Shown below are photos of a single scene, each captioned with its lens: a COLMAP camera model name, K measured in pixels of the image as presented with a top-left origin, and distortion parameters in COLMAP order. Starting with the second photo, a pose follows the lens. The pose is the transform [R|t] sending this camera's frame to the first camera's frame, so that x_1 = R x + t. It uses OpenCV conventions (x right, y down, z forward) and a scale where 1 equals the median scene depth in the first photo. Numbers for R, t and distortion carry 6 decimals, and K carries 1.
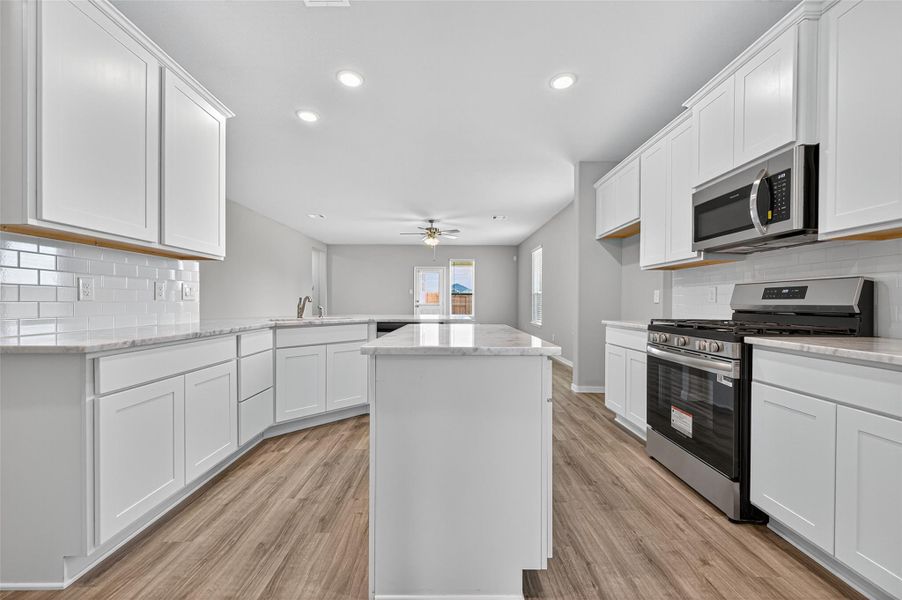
lens RADIAL K [[350.7, 0, 450.8], [0, 350.7, 303.5], [0, 0, 1]] dist [0.003813, -0.000301]
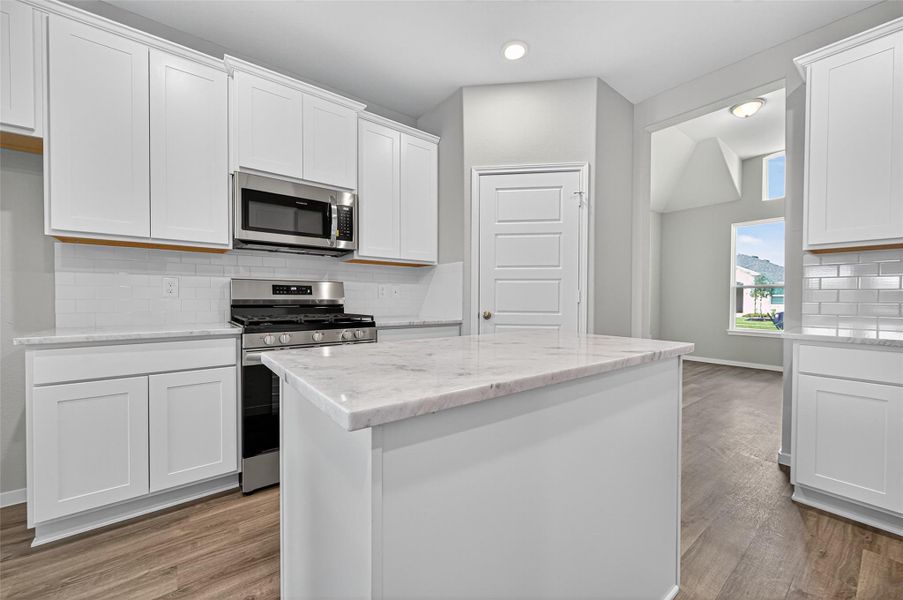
lens RADIAL K [[351.0, 0, 451.3], [0, 351.0, 303.5], [0, 0, 1]] dist [0.003813, -0.000301]
pose [[-0.615197, -0.018275, 0.788161, -0.335250], [-0.004532, 0.999797, 0.019645, -0.007818], [-0.788360, 0.008514, -0.615155, 1.162592]]
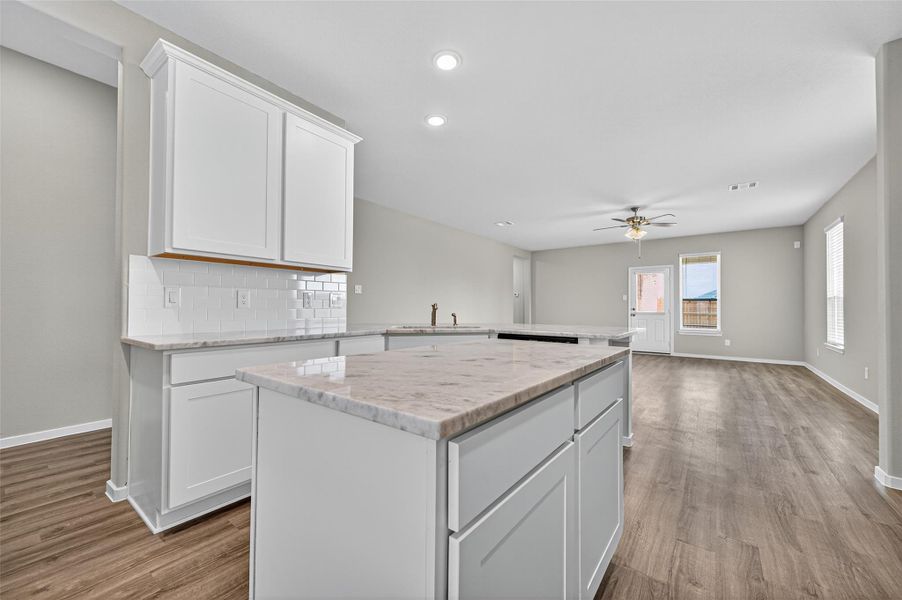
lens RADIAL K [[350.7, 0, 450.8], [0, 350.7, 303.5], [0, 0, 1]] dist [0.003813, -0.000301]
pose [[0.794684, -0.007252, -0.606981, 0.300220], [-0.005816, 0.999792, -0.019560, -0.003246], [0.606996, 0.019074, 0.794476, 0.352045]]
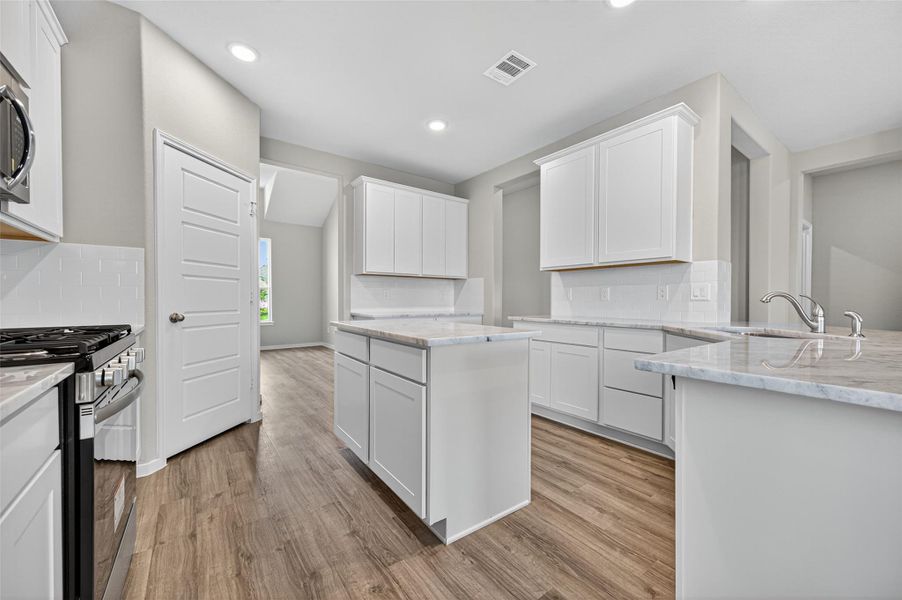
lens RADIAL K [[350.7, 0, 450.8], [0, 350.7, 303.5], [0, 0, 1]] dist [0.003813, -0.000301]
pose [[-0.805719, 0.000431, -0.592297, 0.495063], [-0.009819, 0.999853, 0.014084, -0.007272], [0.592216, 0.017164, -0.805596, 1.587410]]
